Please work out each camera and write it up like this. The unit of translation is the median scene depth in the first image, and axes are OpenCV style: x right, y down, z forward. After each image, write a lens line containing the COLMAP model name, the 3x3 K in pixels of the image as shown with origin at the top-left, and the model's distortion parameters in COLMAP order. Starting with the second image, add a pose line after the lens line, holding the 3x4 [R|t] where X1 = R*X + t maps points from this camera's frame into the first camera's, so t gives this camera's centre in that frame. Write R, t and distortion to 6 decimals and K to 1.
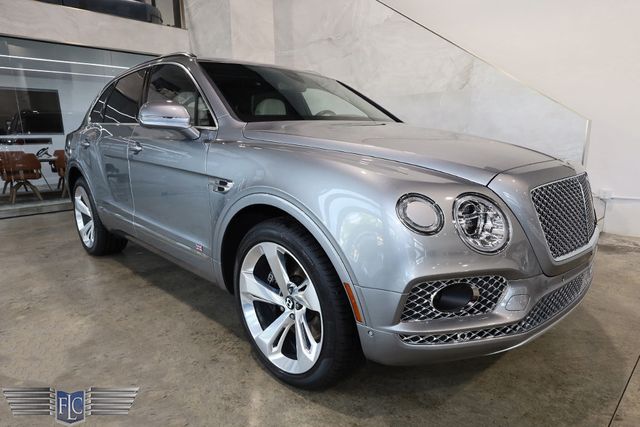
lens RADIAL K [[384.8, 0, 349.4], [0, 384.8, 228.3], [0, 0, 1]] dist [0.009103, -0.000333]
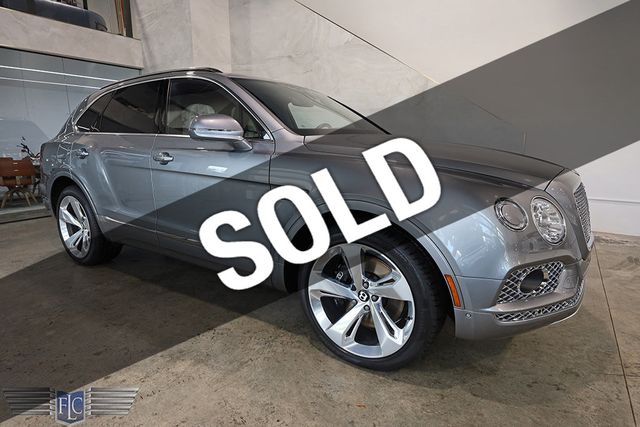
lens RADIAL K [[352.2, 0, 327.2], [0, 352.2, 224.1], [0, 0, 1]] dist [0.011067, -0.004801]
pose [[0.983586, -0.035767, 0.176859, -0.297364], [0.037353, 0.999286, -0.005646, -0.010520], [-0.176531, 0.012160, 0.984220, -0.001124]]
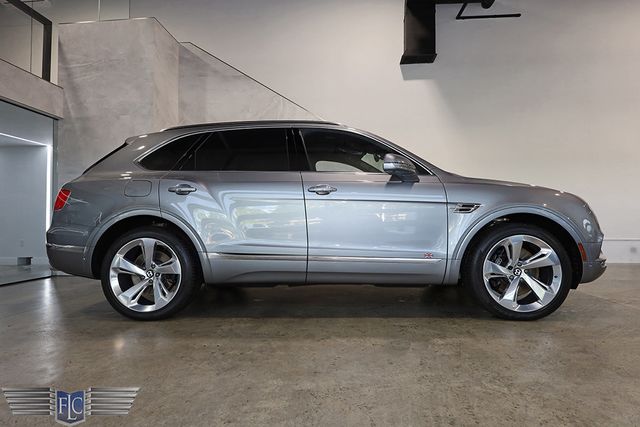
lens RADIAL K [[352.2, 0, 327.8], [0, 352.2, 228.7], [0, 0, 1]] dist [0.011067, -0.004801]
pose [[0.763350, -0.010612, 0.645897, -1.242194], [0.157632, 0.972700, -0.170315, 0.095656], [-0.626457, 0.231824, 0.744184, 0.215230]]
